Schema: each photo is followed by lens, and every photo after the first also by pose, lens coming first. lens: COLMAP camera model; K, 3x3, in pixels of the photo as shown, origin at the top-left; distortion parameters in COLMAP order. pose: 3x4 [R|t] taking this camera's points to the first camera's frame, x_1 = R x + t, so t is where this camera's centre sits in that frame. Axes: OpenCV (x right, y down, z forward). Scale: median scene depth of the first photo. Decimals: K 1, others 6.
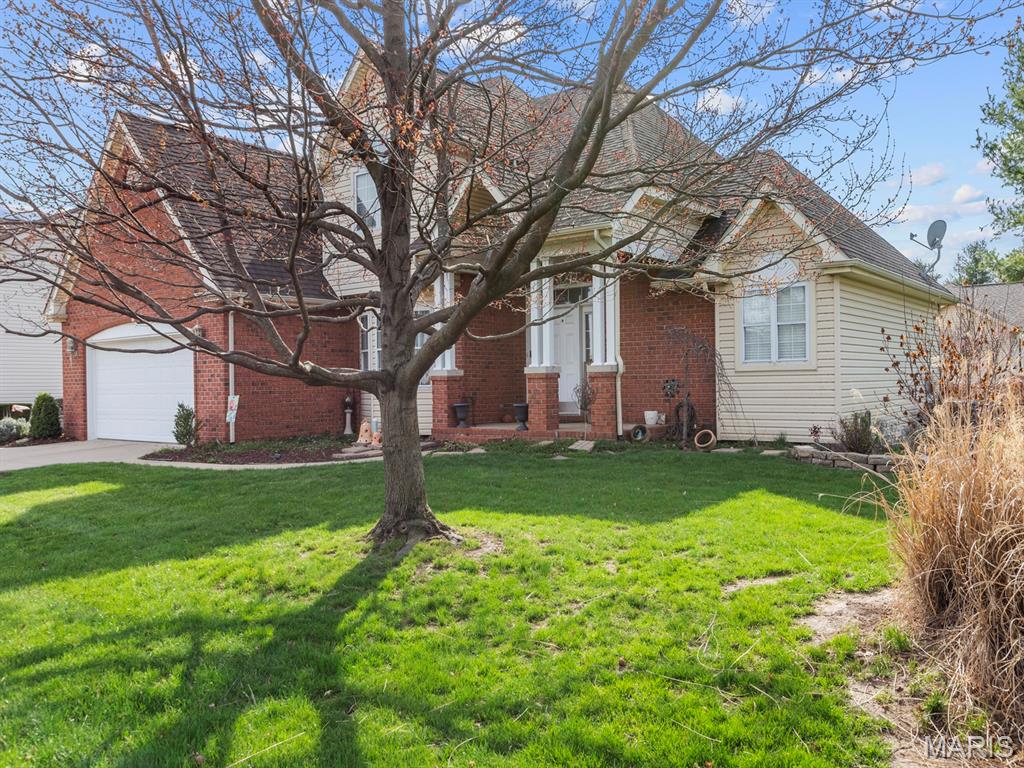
lens RADIAL K [[813.2, 0, 512.0], [0, 813.2, 384.0], [0, 0, 1]] dist [-0.006670, -0.001430]
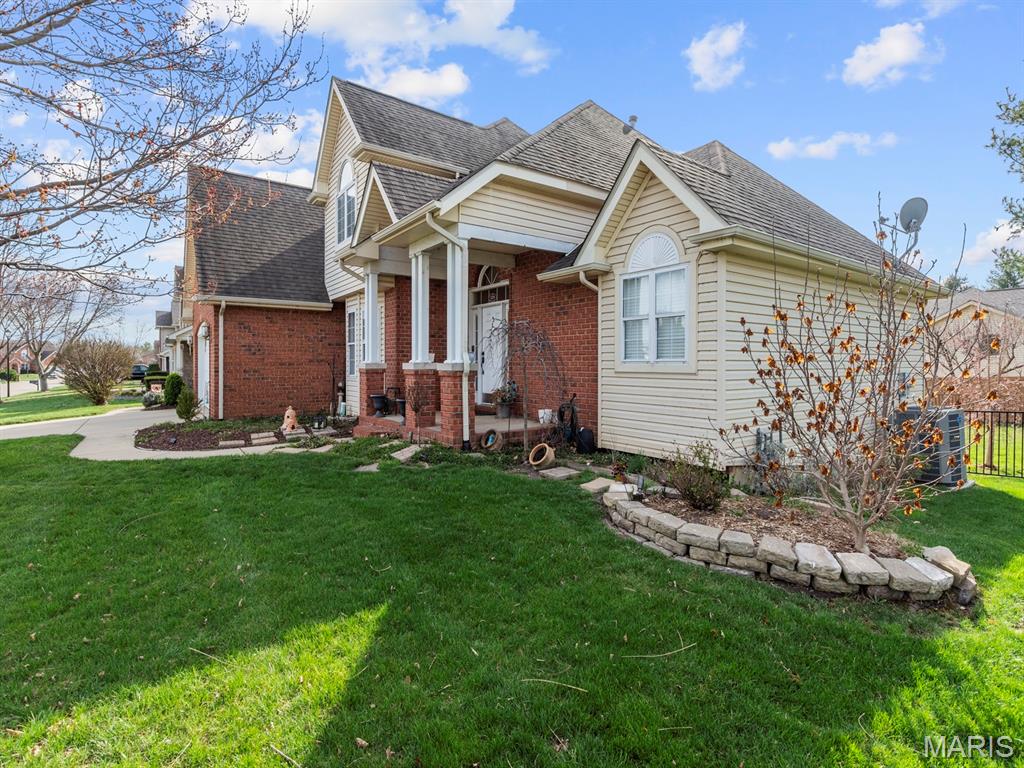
lens RADIAL K [[488.0, 0, 511.2], [0, 488.0, 365.1], [0, 0, 1]] dist [0.001213, -0.000101]
pose [[0.961796, 0.018511, -0.273140, 0.309912], [-0.017670, 0.999829, 0.005538, -0.023631], [0.273196, -0.000500, 0.961958, 0.460732]]
